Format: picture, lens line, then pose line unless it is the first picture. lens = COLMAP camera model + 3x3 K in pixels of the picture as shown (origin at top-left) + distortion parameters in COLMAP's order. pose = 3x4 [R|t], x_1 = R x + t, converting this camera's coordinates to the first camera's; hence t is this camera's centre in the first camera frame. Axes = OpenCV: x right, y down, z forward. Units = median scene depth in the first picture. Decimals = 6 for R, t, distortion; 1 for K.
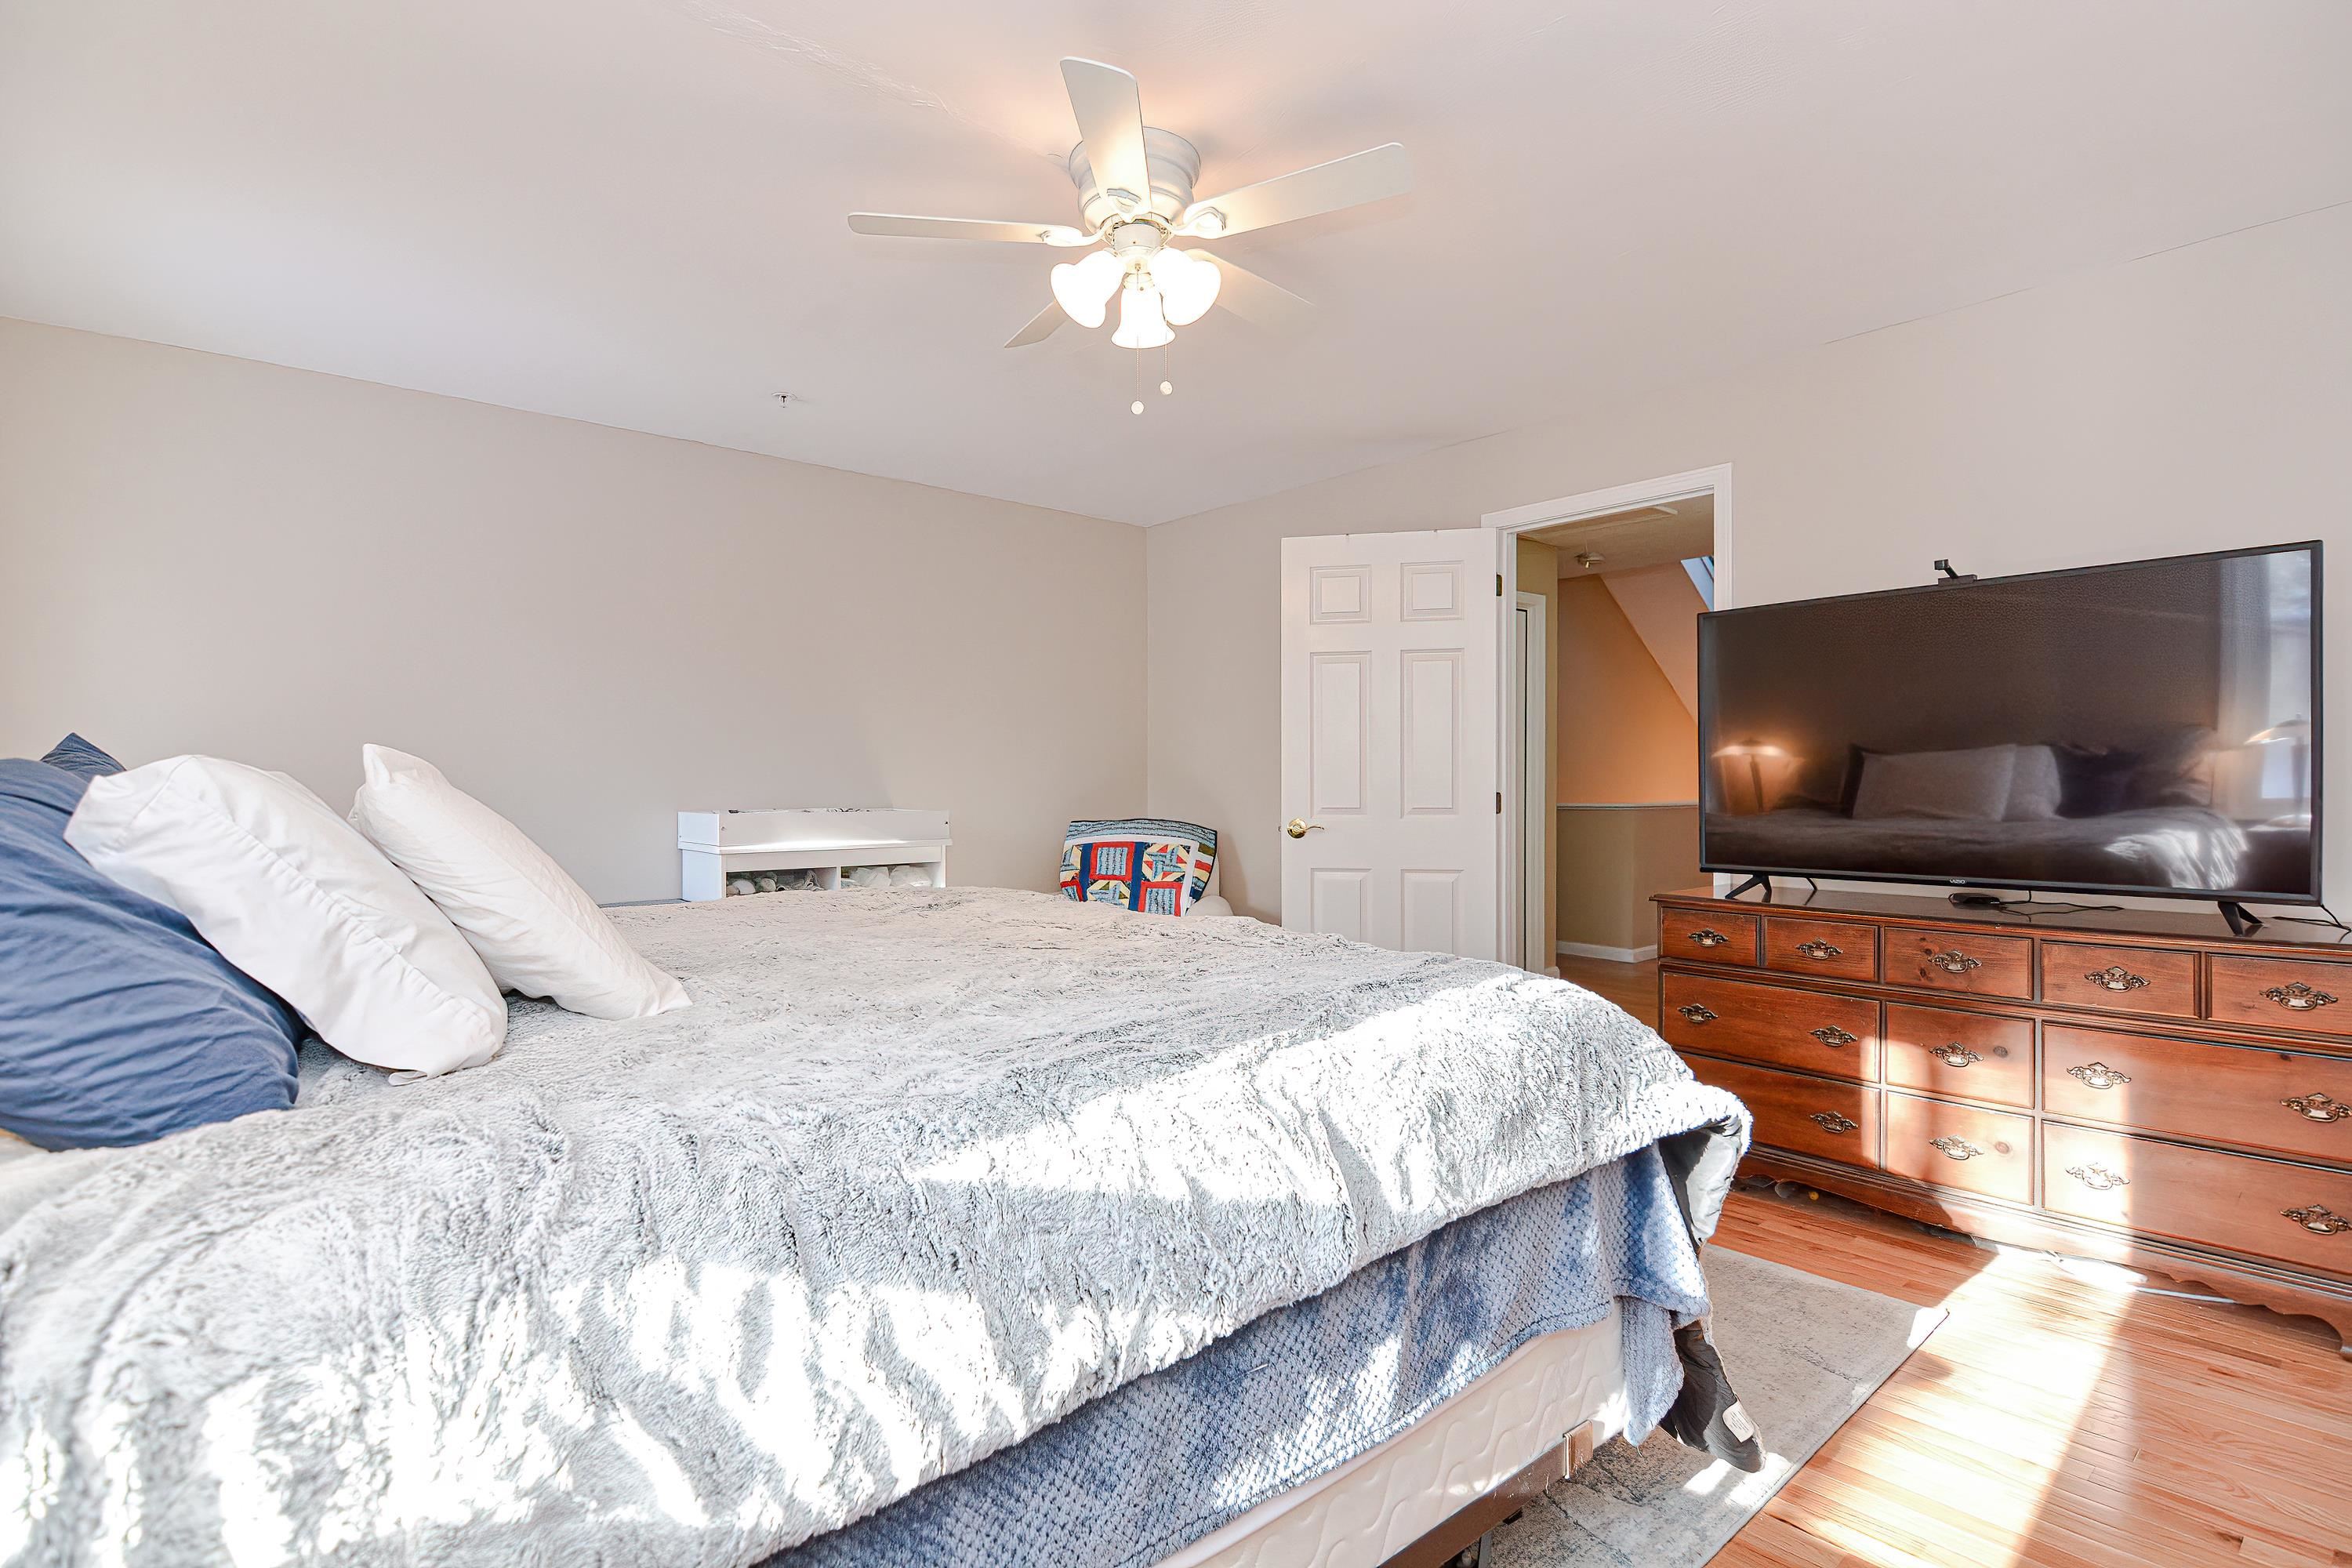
lens RADIAL K [[1154.3, 0, 1183.7], [0, 1154.3, 788.0], [0, 0, 1]] dist [0.000686, -0.001379]
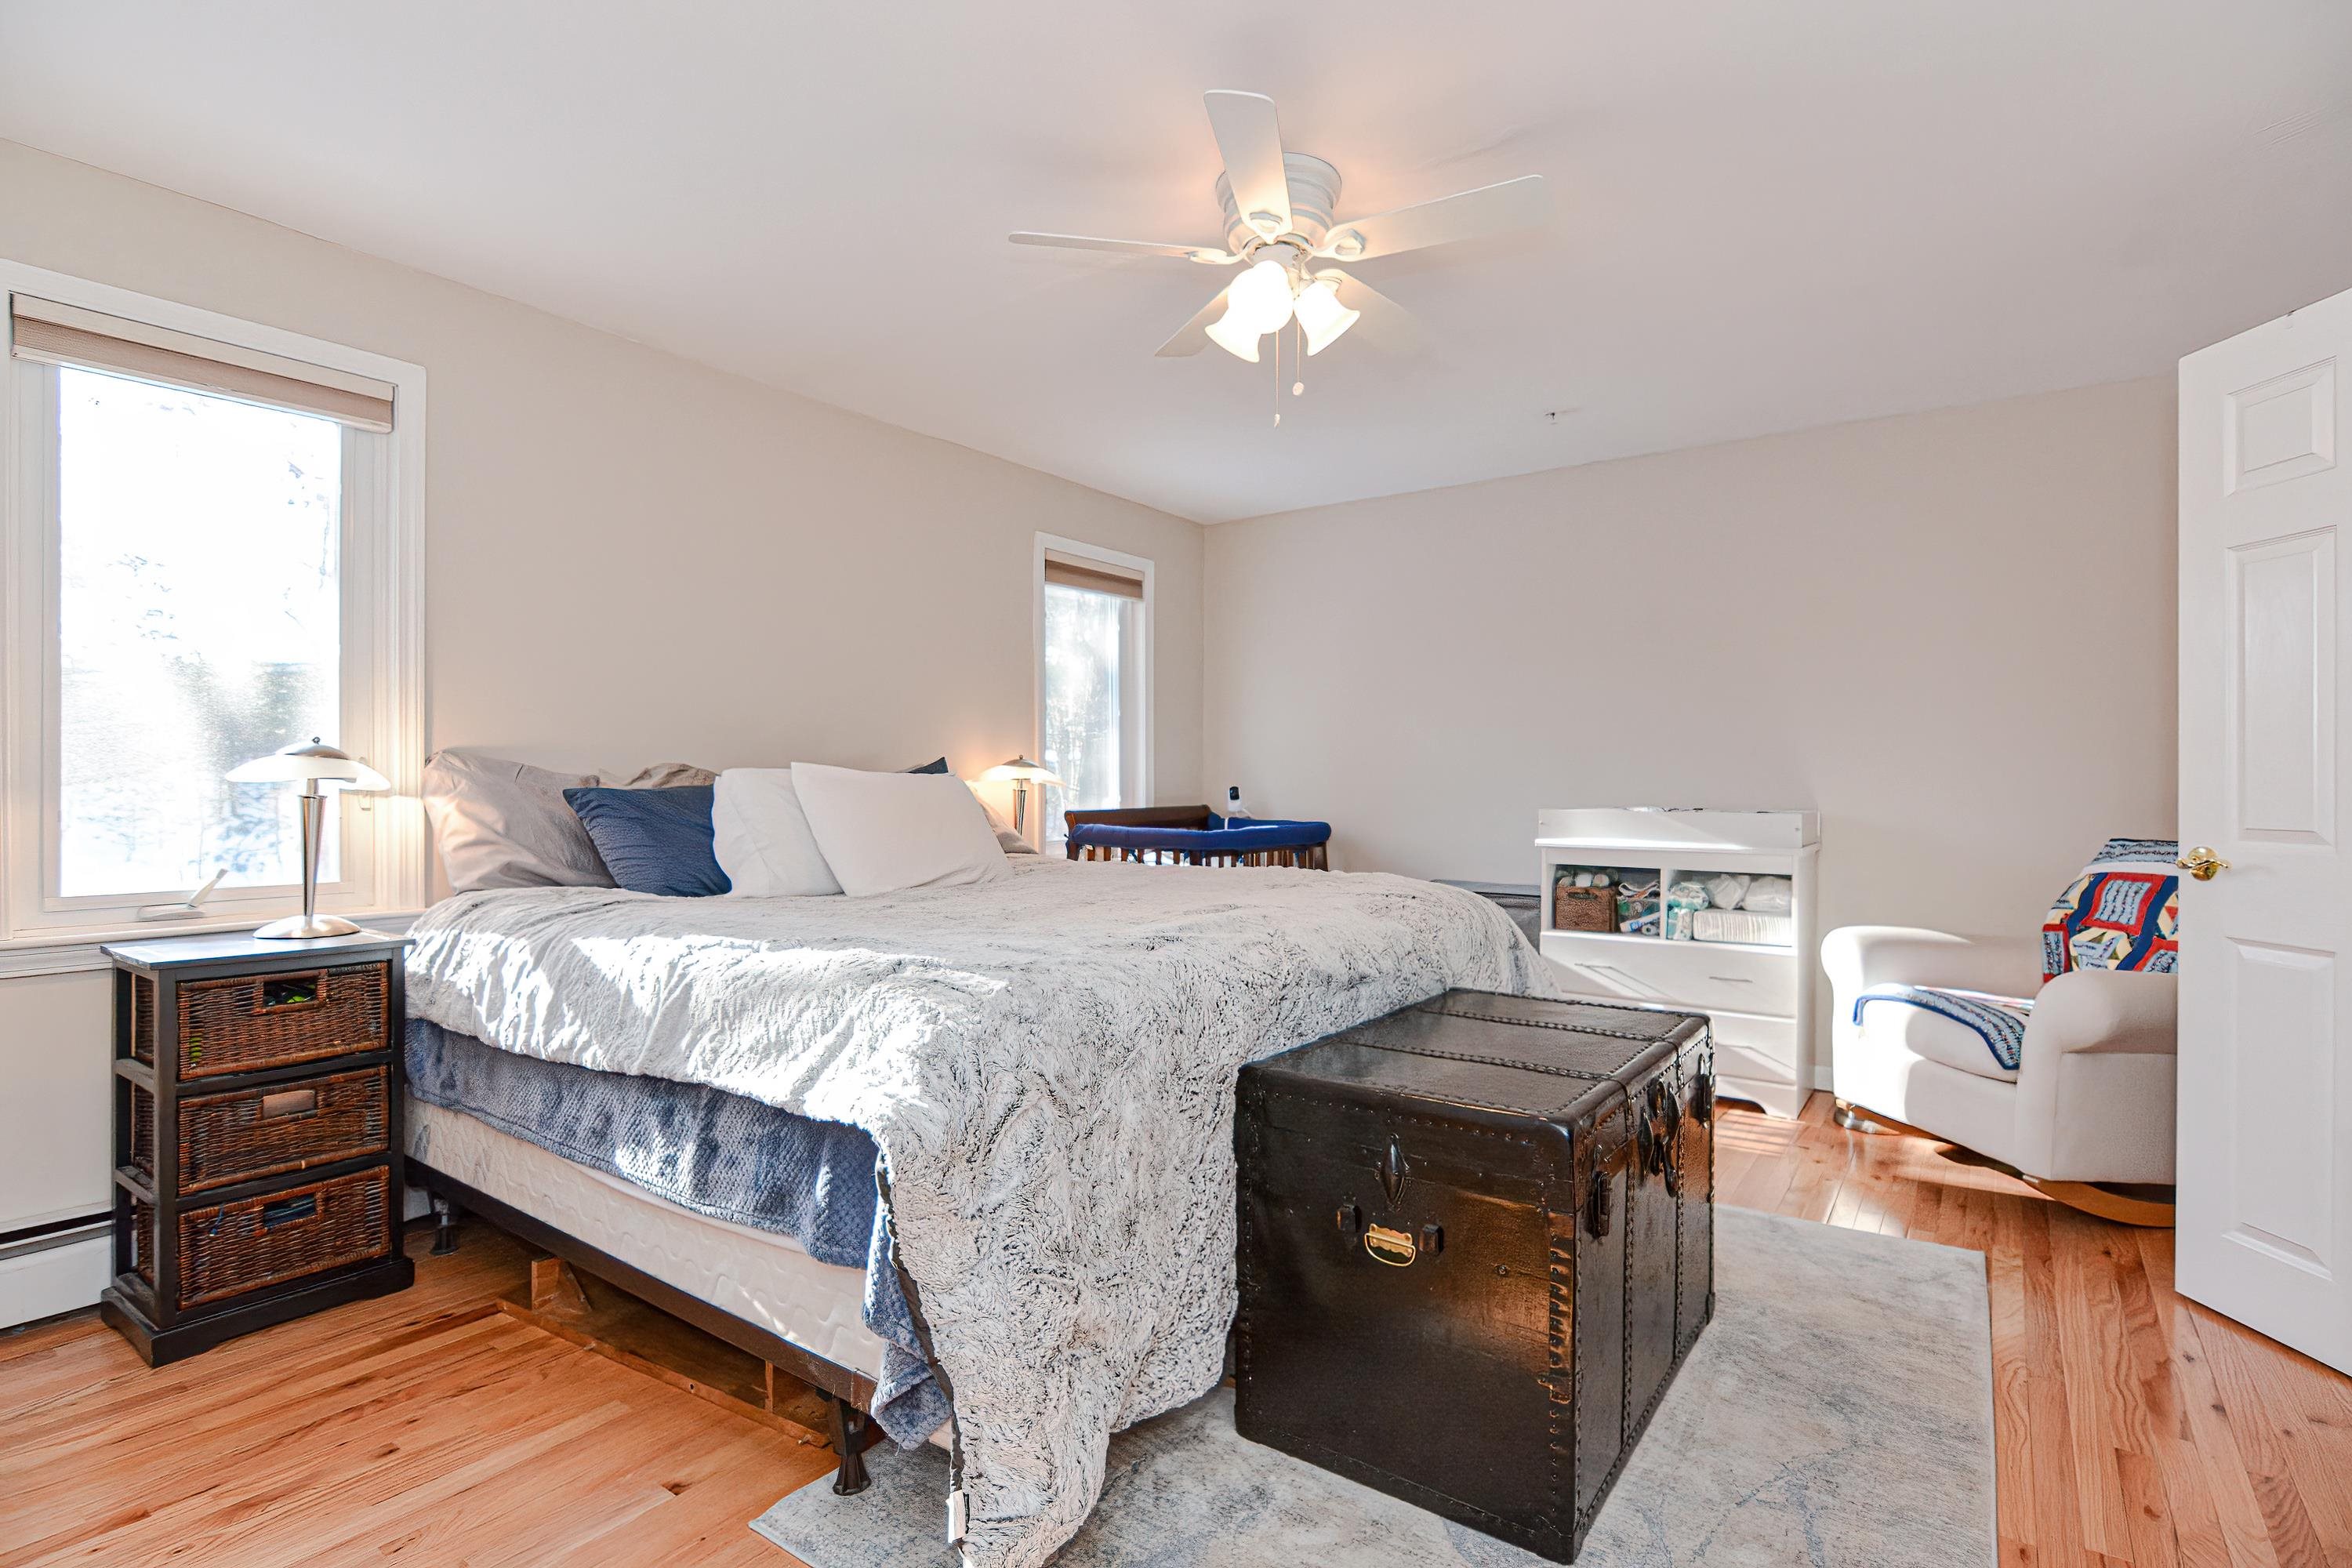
lens RADIAL K [[1154.3, 0, 1183.7], [0, 1154.3, 788.0], [0, 0, 1]] dist [0.000686, -0.001379]
pose [[0.232040, 0.006239, -0.972686, 0.958097], [-0.007913, 0.999958, 0.004526, -0.001004], [0.972674, 0.006646, 0.232079, 0.678218]]
